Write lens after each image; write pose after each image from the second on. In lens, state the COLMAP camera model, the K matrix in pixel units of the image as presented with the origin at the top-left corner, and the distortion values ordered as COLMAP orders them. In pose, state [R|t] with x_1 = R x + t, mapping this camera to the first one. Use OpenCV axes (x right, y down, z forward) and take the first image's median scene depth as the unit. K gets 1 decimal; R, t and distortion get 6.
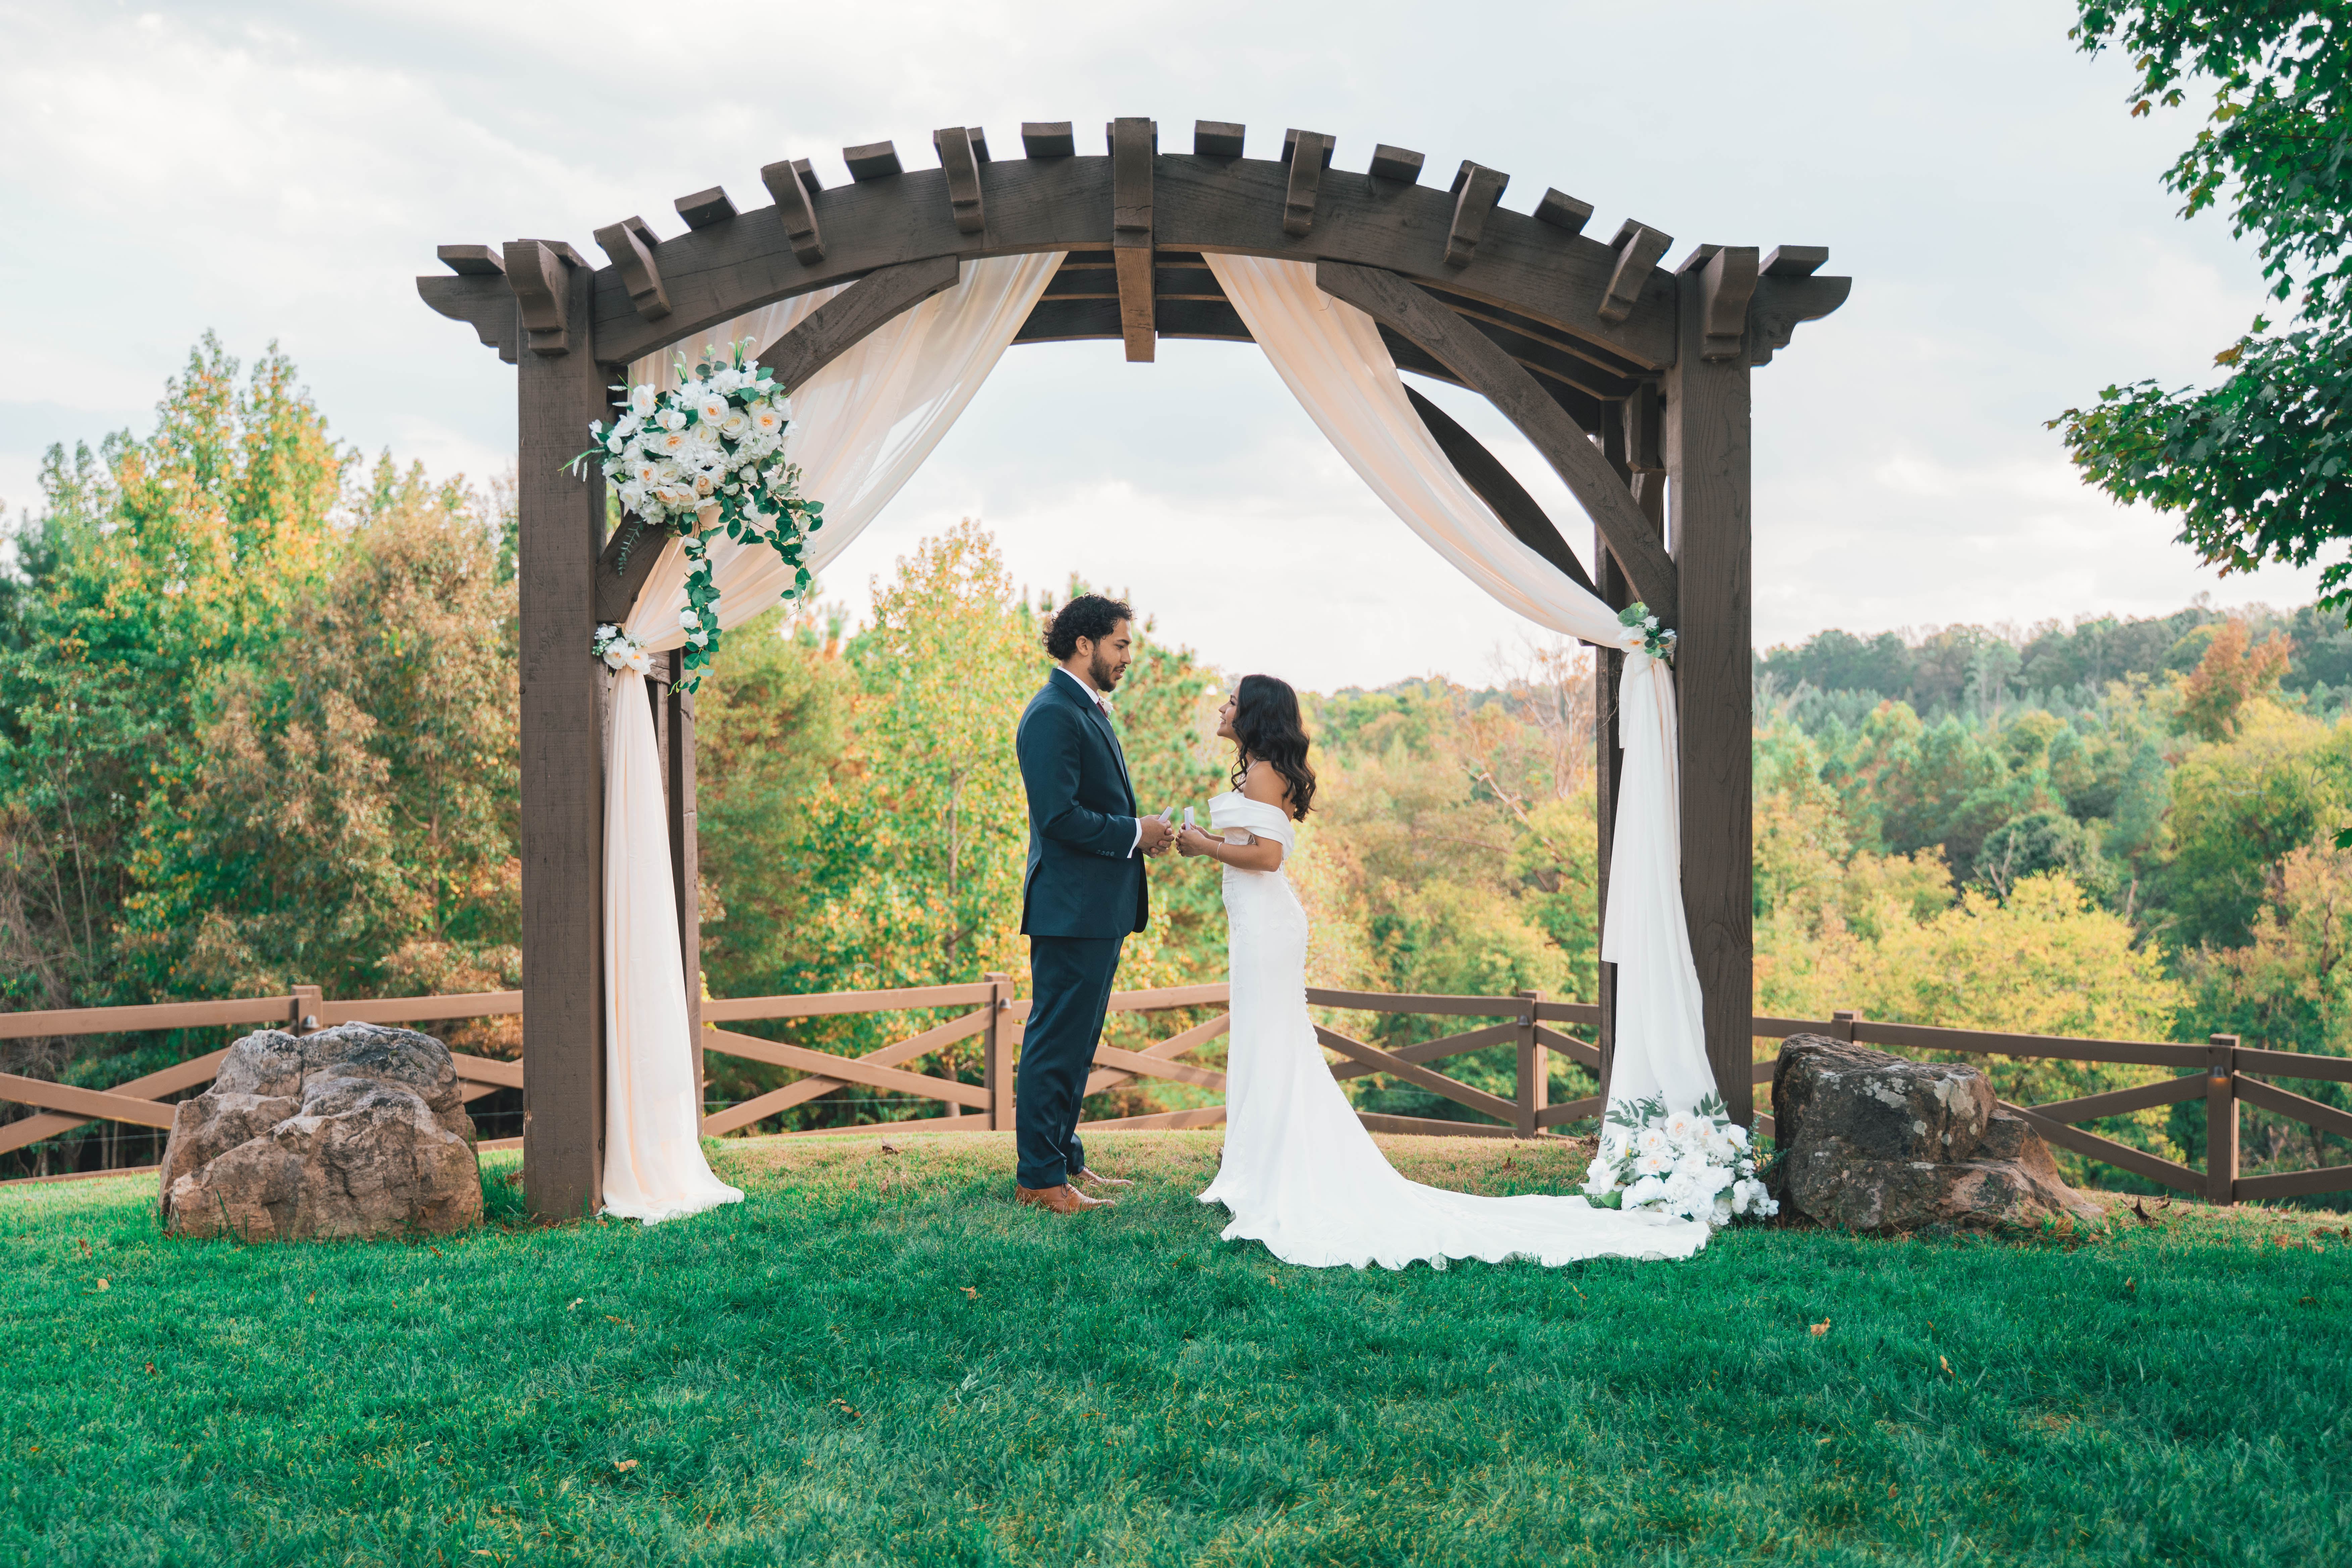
lens RADIAL K [[2270.2, 0, 1176.0], [0, 2270.2, 780.4], [0, 0, 1]] dist [-0.044594, 0.000000]
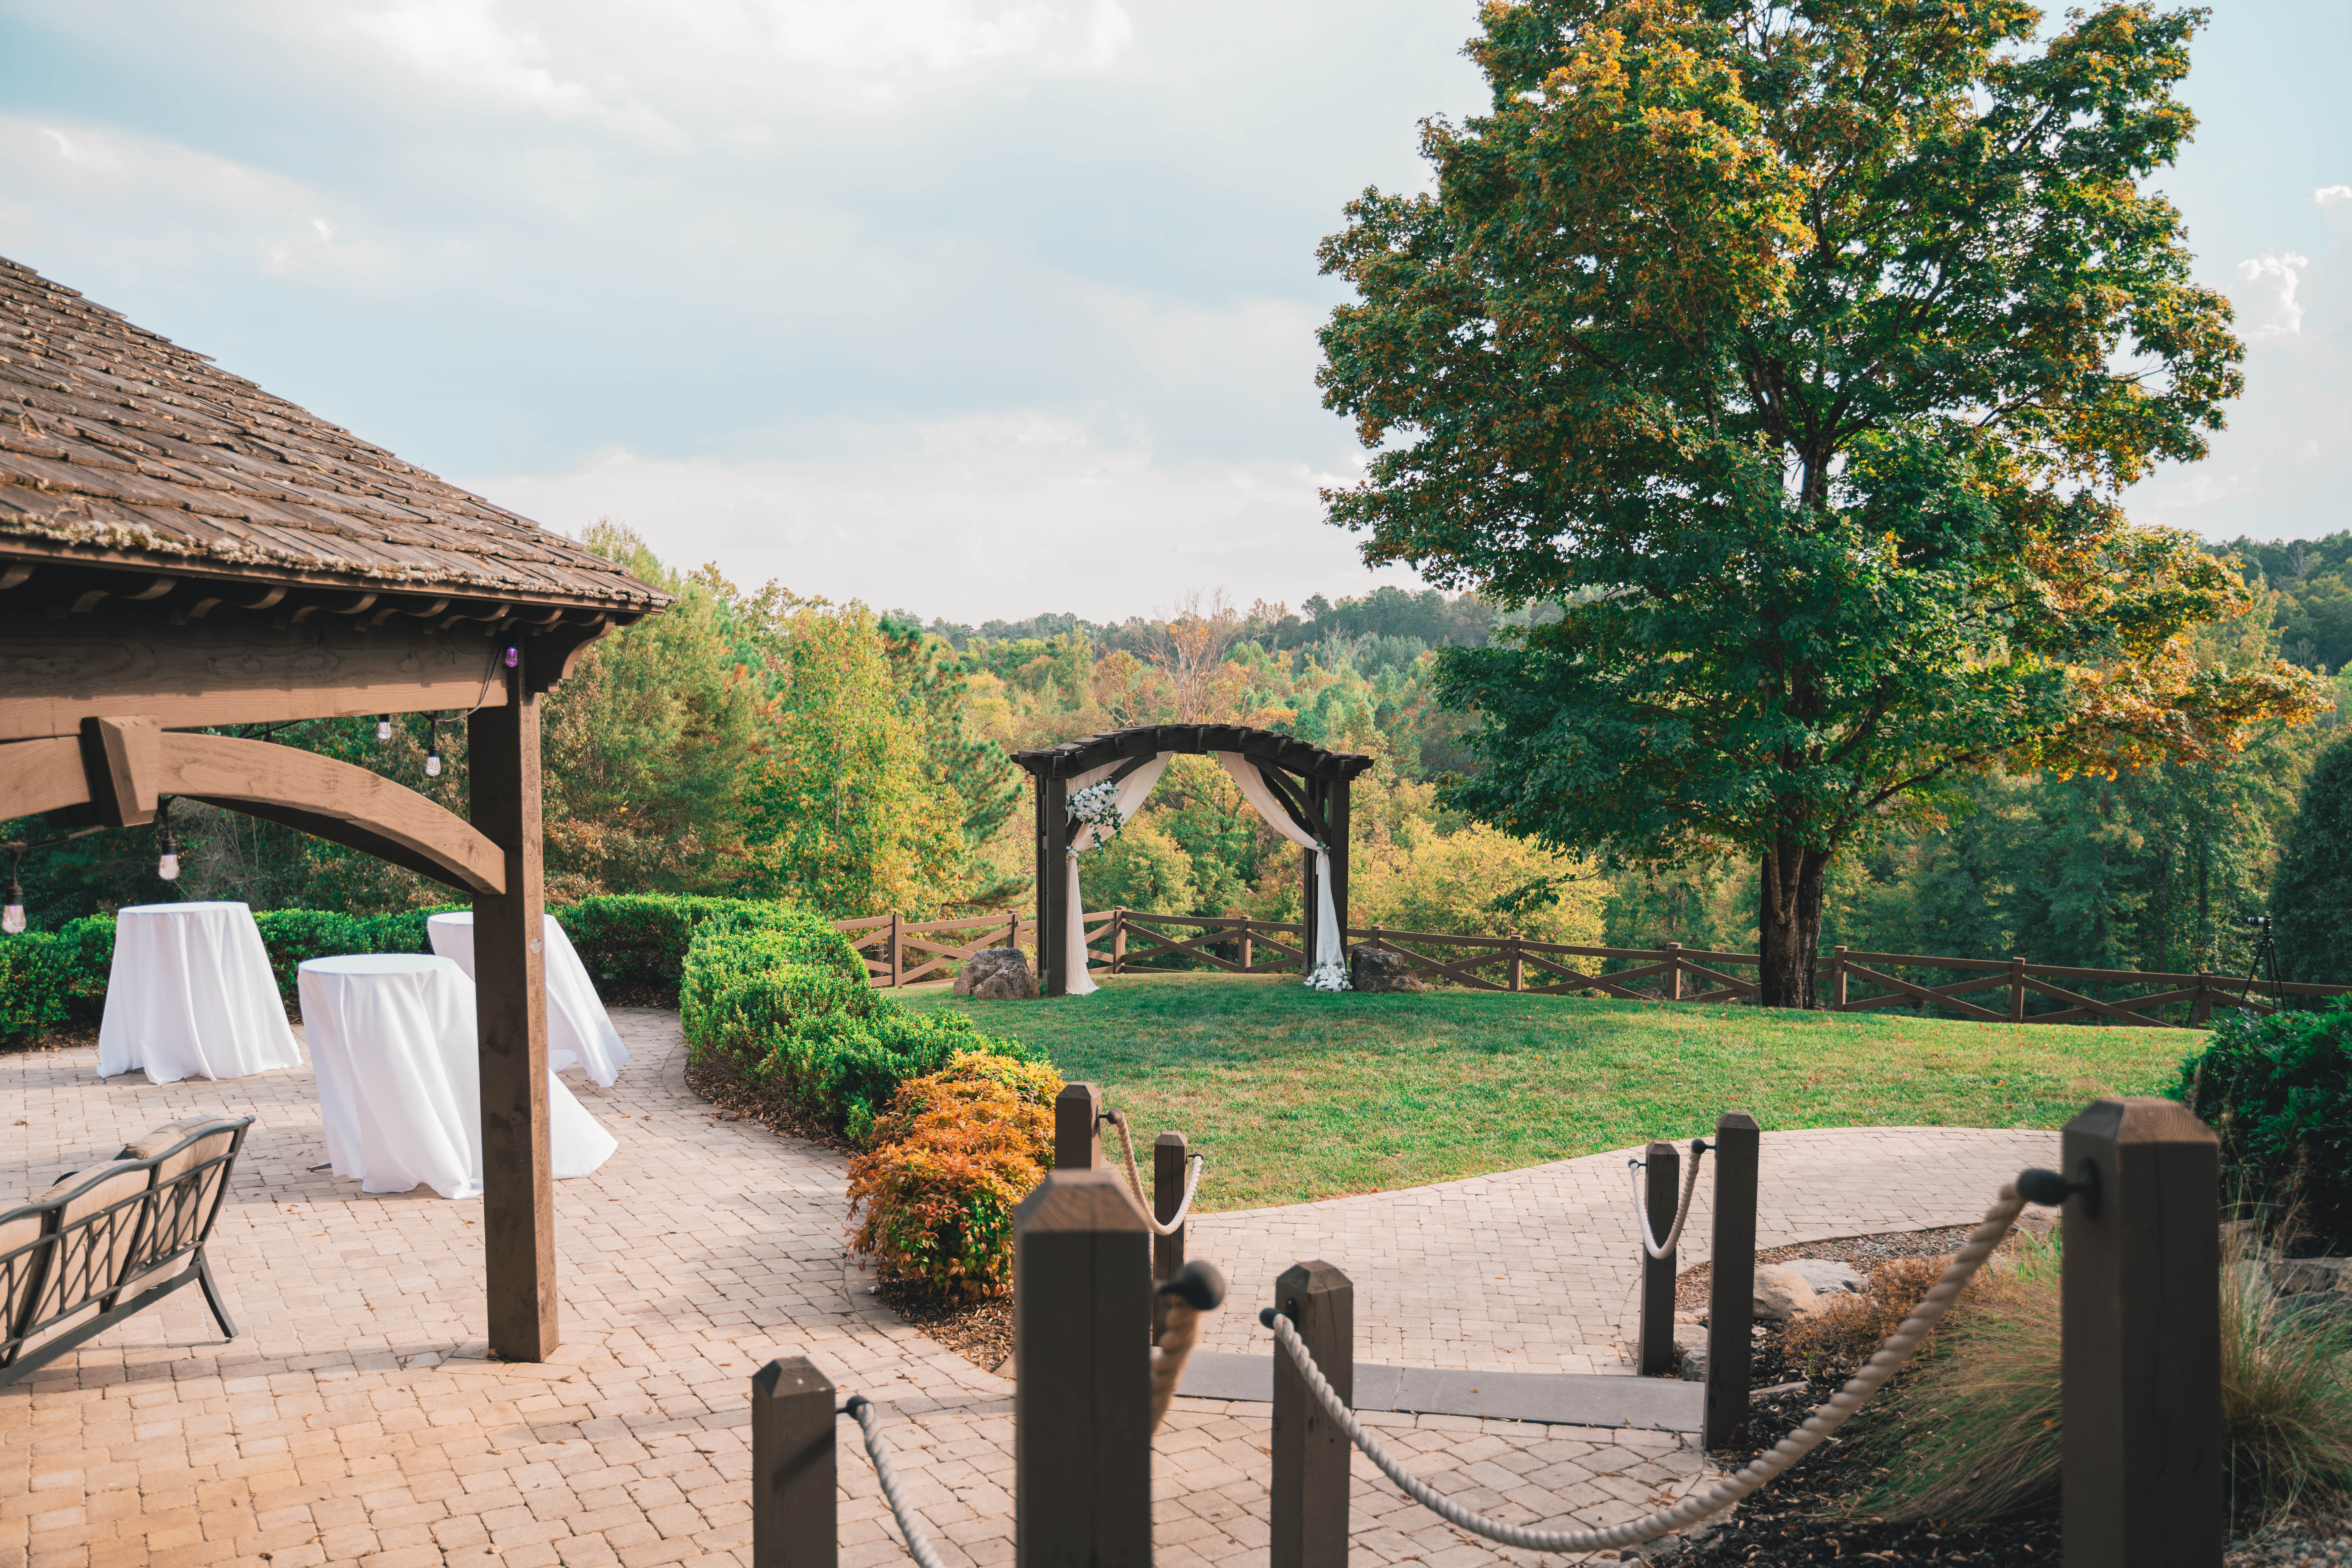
lens RADIAL K [[1891.9, 0, 1179.5], [0, 1891.9, 786.2], [0, 0, 1]] dist [-0.015622, -0.000531]
pose [[0.984837, 0.006343, 0.173365, -0.097701], [-0.014269, 0.998907, 0.044507, -0.049572], [-0.172894, -0.046306, 0.983851, -0.351953]]
